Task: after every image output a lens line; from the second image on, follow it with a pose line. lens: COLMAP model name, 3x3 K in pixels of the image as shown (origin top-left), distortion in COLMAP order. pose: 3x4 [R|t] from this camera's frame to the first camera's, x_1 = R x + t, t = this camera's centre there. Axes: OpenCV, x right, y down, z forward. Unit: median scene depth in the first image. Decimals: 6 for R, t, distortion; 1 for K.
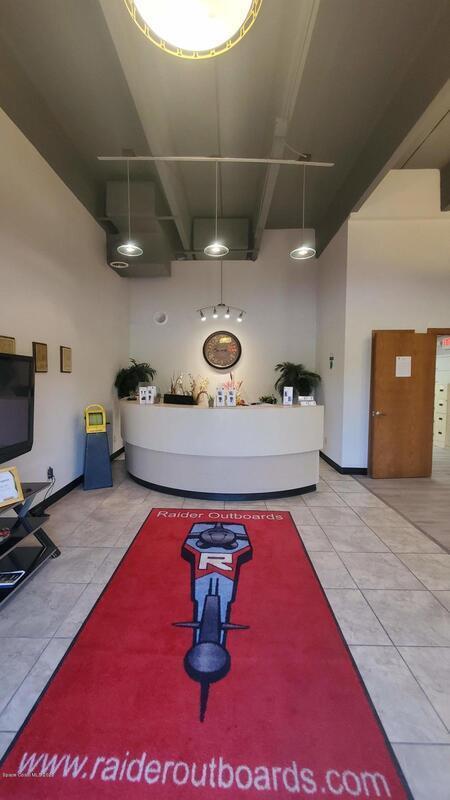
lens RADIAL K [[317.3, 0, 216.9], [0, 317.3, 390.3], [0, 0, 1]] dist [-0.000073, -0.000128]
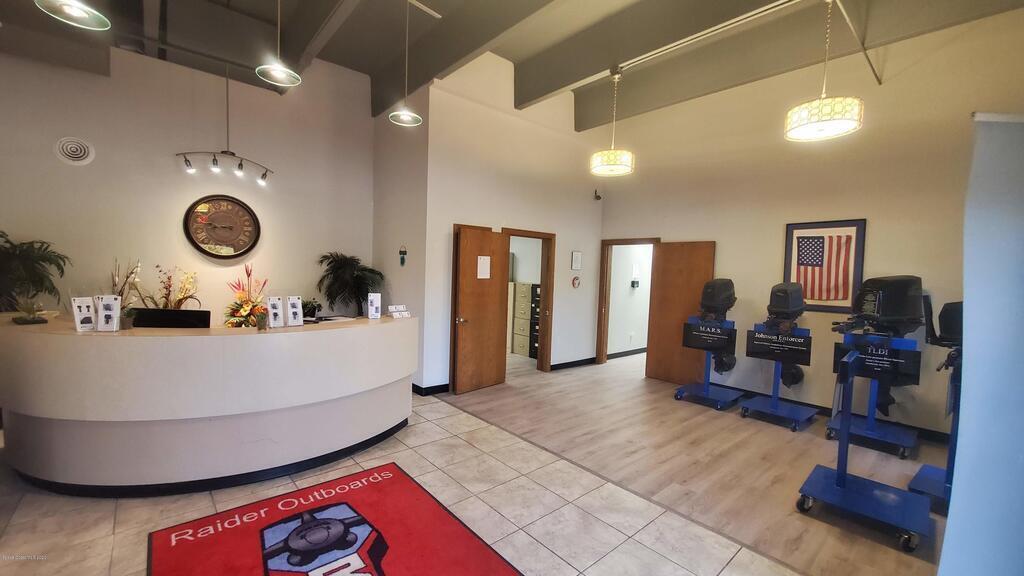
lens RADIAL K [[406.2, 0, 511.7], [0, 406.2, 292.6], [0, 0, 1]] dist [-0.000073, -0.000128]
pose [[0.737776, -0.014267, 0.674895, -0.176281], [-0.003008, 0.999697, 0.024422, -0.036595], [-0.675039, -0.020048, 0.737510, 0.094371]]
